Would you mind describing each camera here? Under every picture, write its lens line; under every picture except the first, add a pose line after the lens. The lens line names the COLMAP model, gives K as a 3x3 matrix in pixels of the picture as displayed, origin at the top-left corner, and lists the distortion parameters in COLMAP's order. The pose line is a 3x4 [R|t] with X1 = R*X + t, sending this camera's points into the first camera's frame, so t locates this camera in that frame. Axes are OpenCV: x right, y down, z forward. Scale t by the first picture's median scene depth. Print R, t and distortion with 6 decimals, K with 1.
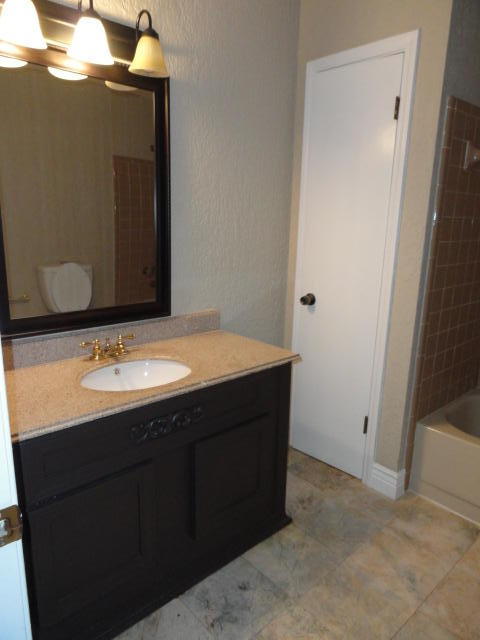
lens RADIAL K [[442.3, 0, 240.4], [0, 442.3, 319.6], [0, 0, 1]] dist [-0.006468, 0.000429]
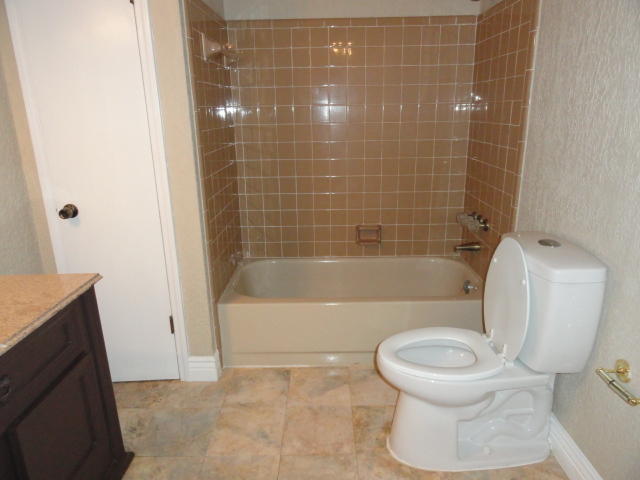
lens RADIAL K [[442.3, 0, 321.0], [0, 442.3, 240.6], [0, 0, 1]] dist [-0.006468, 0.000429]
pose [[0.672913, -0.244854, 0.698022, -0.149045], [0.203079, 0.968521, 0.143965, -0.018191], [-0.711299, 0.044878, 0.701455, 0.079264]]
